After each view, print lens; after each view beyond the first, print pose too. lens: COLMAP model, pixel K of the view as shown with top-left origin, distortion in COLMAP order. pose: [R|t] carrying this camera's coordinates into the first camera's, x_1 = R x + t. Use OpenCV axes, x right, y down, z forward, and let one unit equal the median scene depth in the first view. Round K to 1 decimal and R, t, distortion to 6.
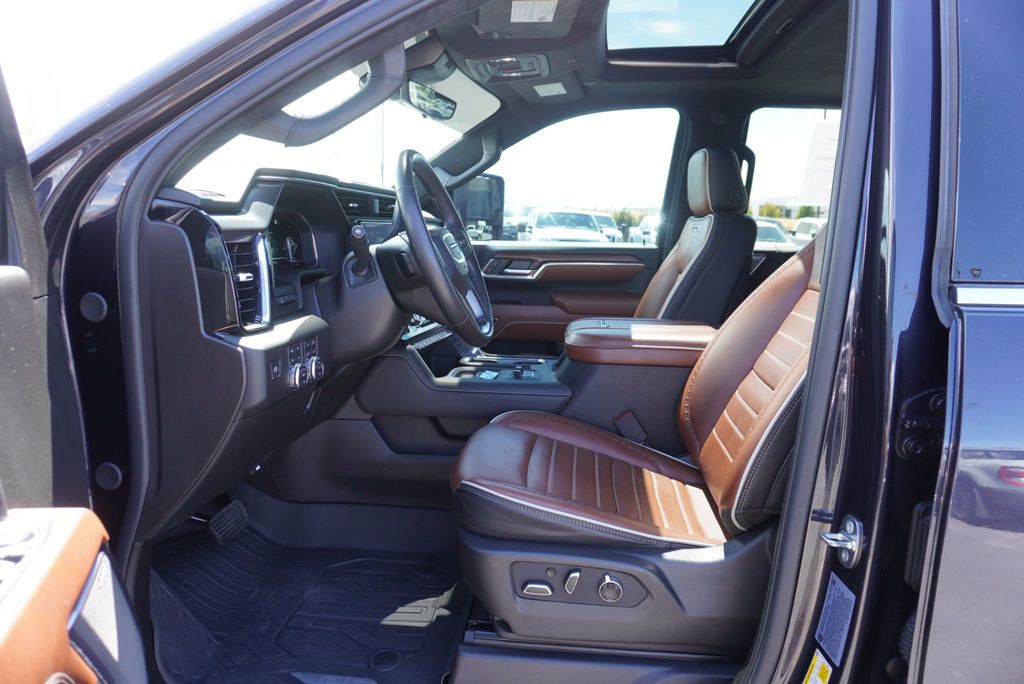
lens RADIAL K [[689.4, 0, 512.0], [0, 689.4, 342.0], [0, 0, 1]] dist [-0.023779, 0.001449]
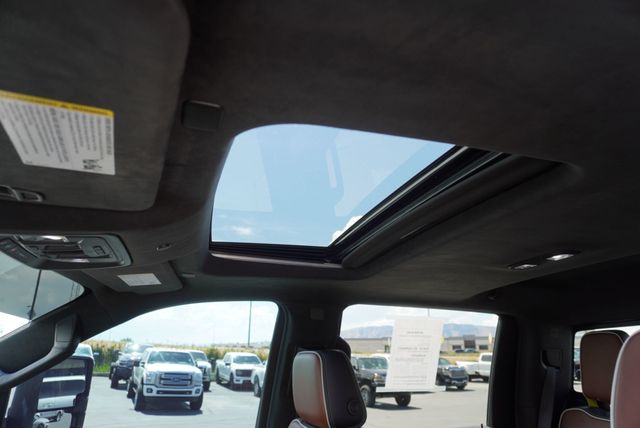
lens RADIAL K [[430.8, 0, 320.0], [0, 430.8, 214.0], [0, 0, 1]] dist [-0.023779, 0.001449]
pose [[0.923718, 0.111407, 0.366515, 0.055667], [0.072327, 0.888847, -0.452460, -0.178916], [-0.376183, 0.444454, 0.812986, 0.438887]]
